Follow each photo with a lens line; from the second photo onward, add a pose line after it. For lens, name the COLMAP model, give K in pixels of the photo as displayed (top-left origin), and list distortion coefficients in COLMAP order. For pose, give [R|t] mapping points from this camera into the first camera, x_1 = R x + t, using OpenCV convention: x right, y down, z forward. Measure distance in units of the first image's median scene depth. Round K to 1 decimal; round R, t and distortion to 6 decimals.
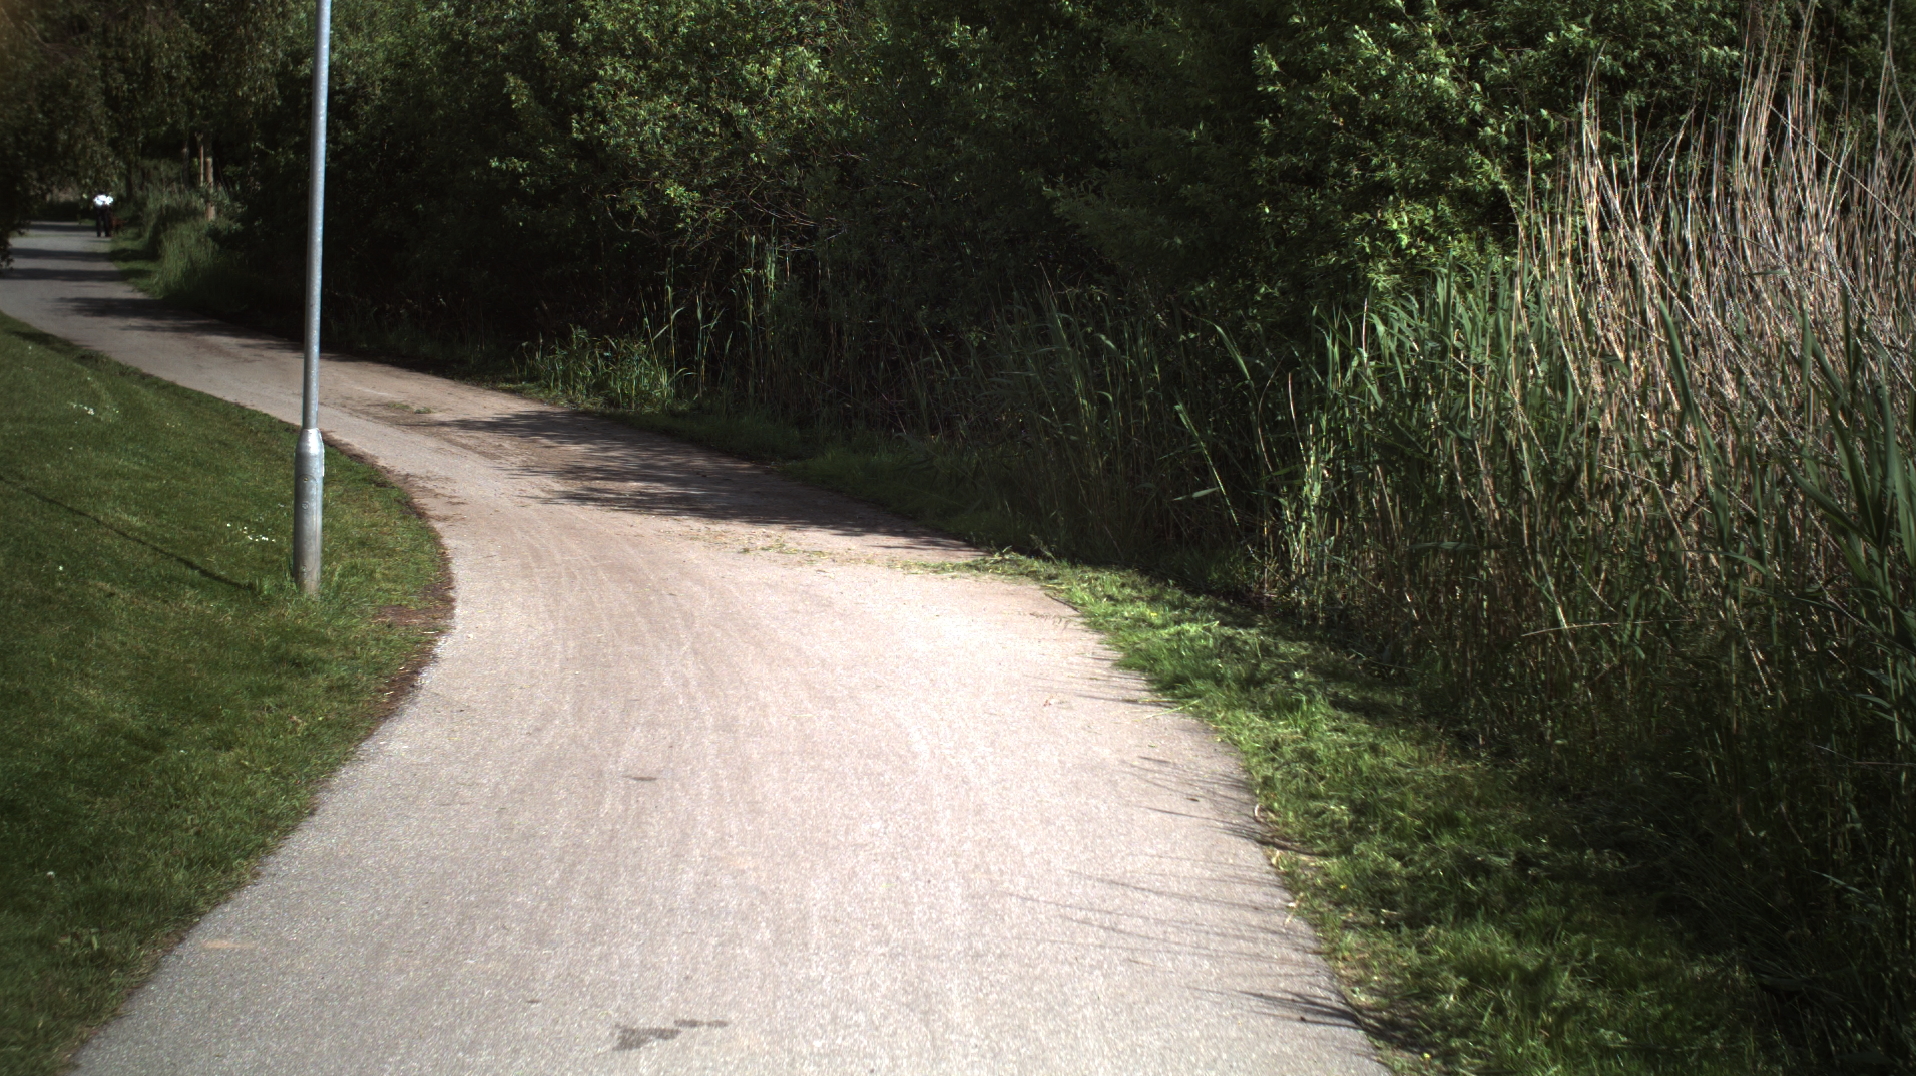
lens RADIAL K [[3531.9, 0, 976.9], [0, 3531.9, 597.5], [0, 0, 1]] dist [-0.270296, 0.000000]
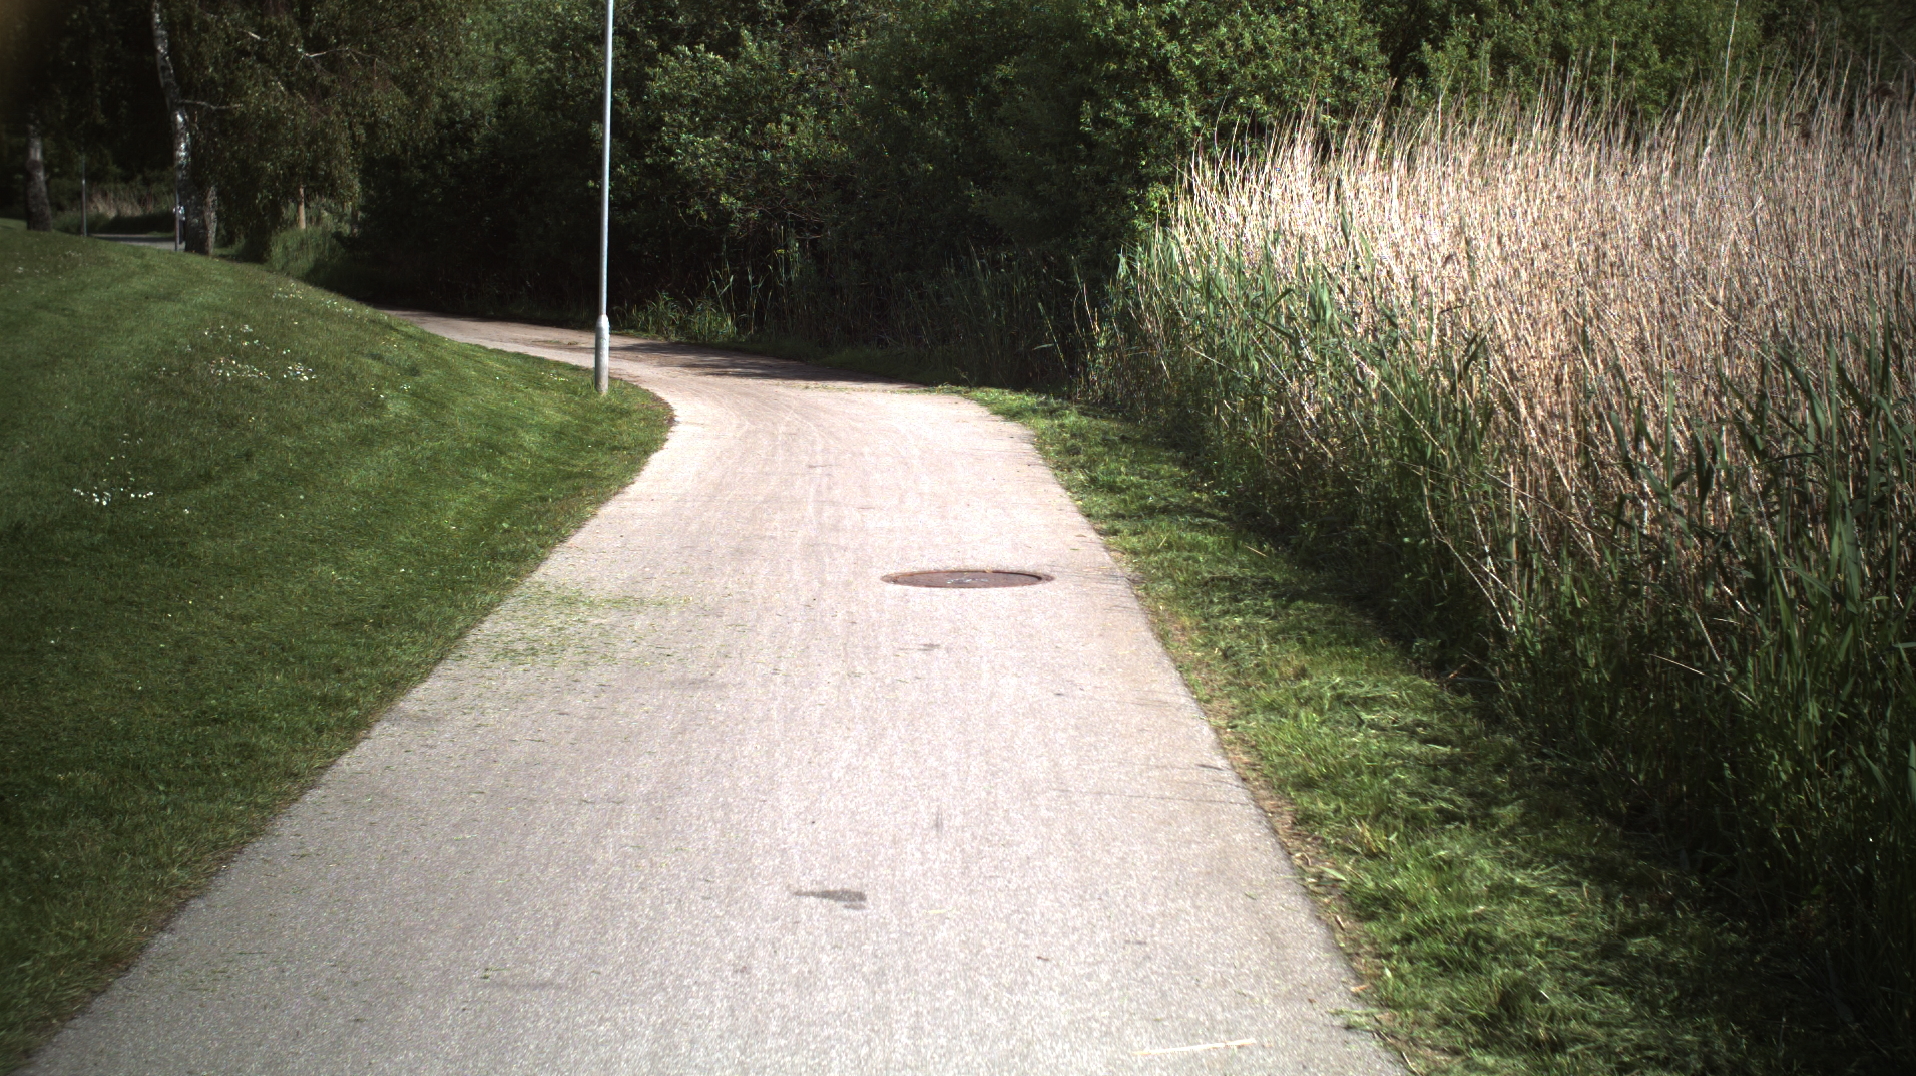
lens RADIAL K [[3531.9, 0, 956.0], [0, 3531.9, 534.1], [0, 0, 1]] dist [-0.270296, 0.000000]
pose [[0.999841, -0.017761, 0.001627, 0.008279], [0.017788, 0.999664, -0.018880, 0.084897], [-0.001291, 0.018906, 0.999820, -0.738558]]
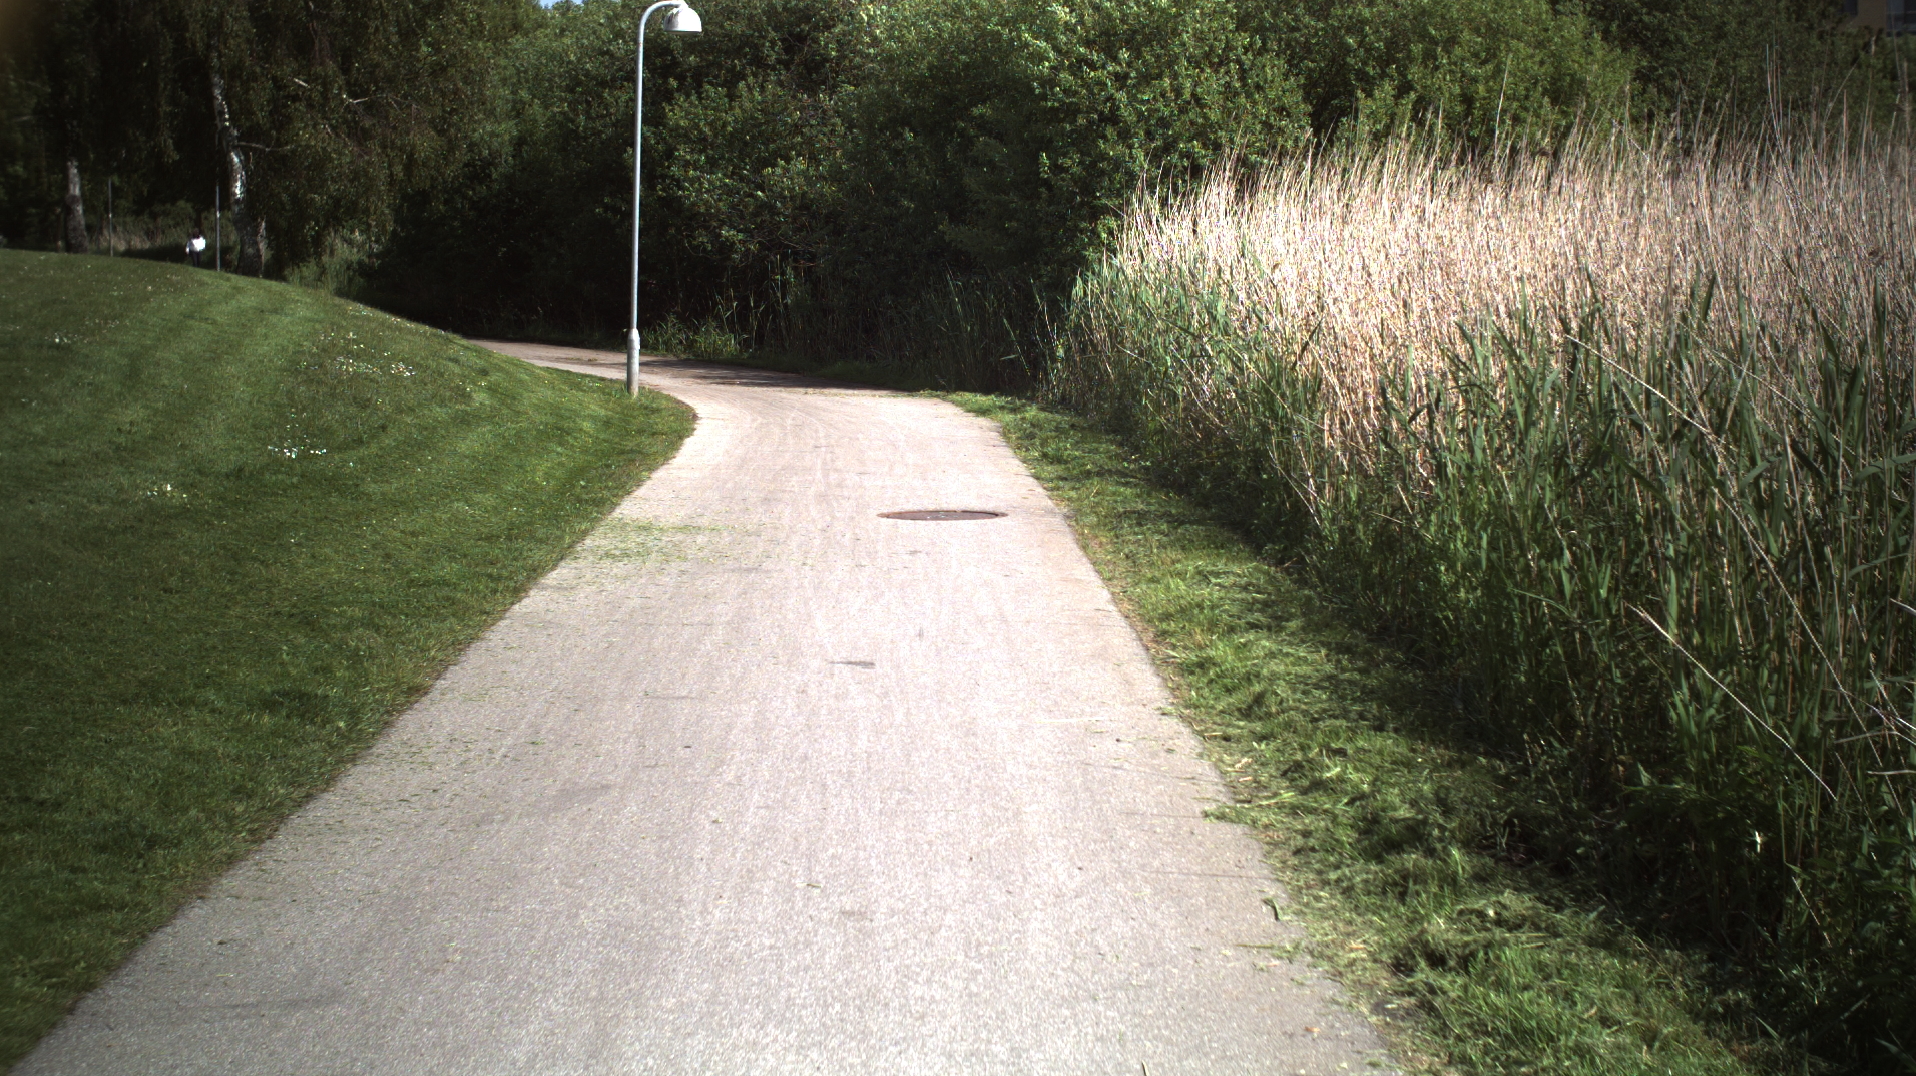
lens RADIAL K [[3531.9, 0, 950.8], [0, 3531.9, 530.7], [0, 0, 1]] dist [-0.270296, 0.000000]
pose [[0.999800, -0.019234, 0.005480, 0.008616], [0.019386, 0.999386, -0.029176, 0.114266], [-0.004916, 0.029276, 0.999559, -0.984623]]
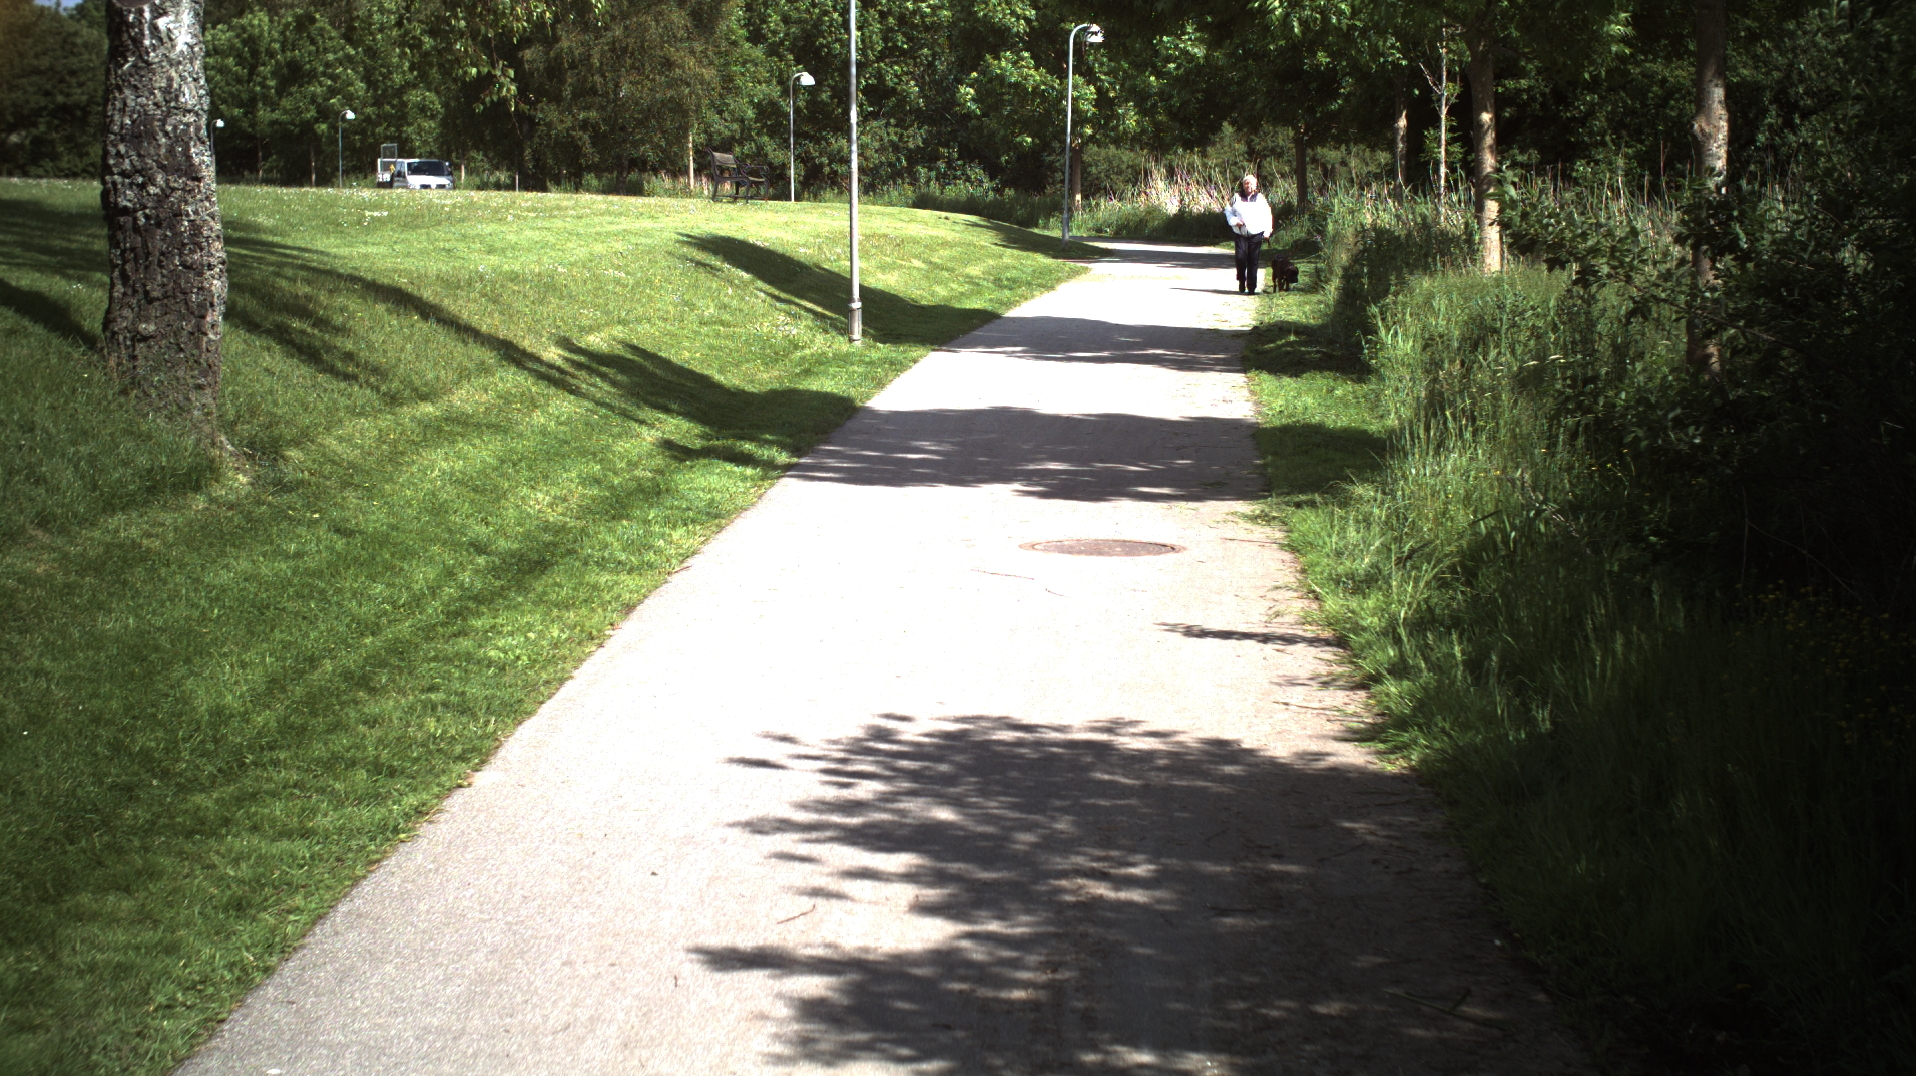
lens RADIAL K [[3531.9, 0, 962.9], [0, 3531.9, 533.8], [0, 0, 1]] dist [-0.270296, 0.000000]
pose [[0.943672, 0.019701, -0.330295, -0.513254], [-0.026560, 0.999515, -0.016266, -0.248984], [0.329814, 0.024122, 0.943738, 2.133557]]
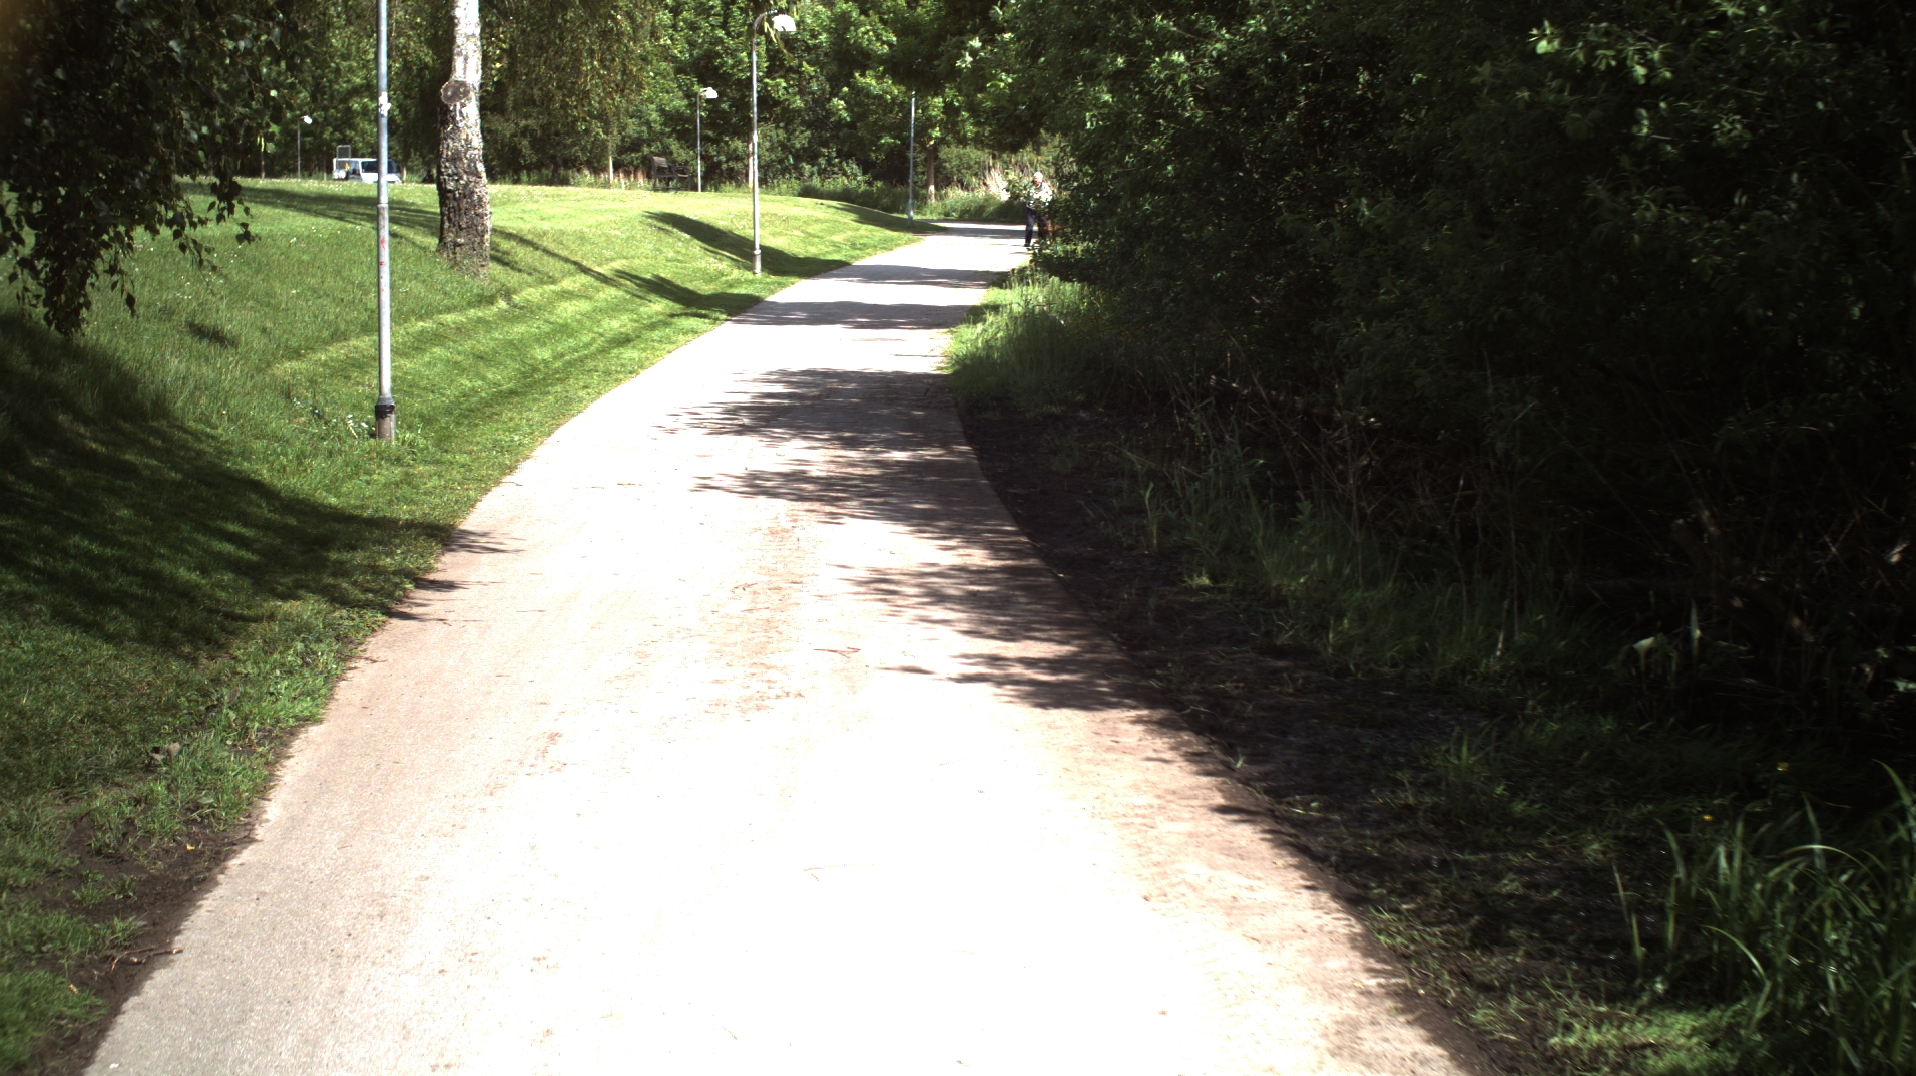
lens RADIAL K [[3531.9, 0, 961.2], [0, 3531.9, 550.2], [0, 0, 1]] dist [-0.270296, 0.000000]
pose [[0.953180, 0.015094, -0.302028, -0.165336], [-0.019149, 0.999762, -0.010469, -0.136256], [0.301798, 0.015762, 0.953242, 1.216844]]
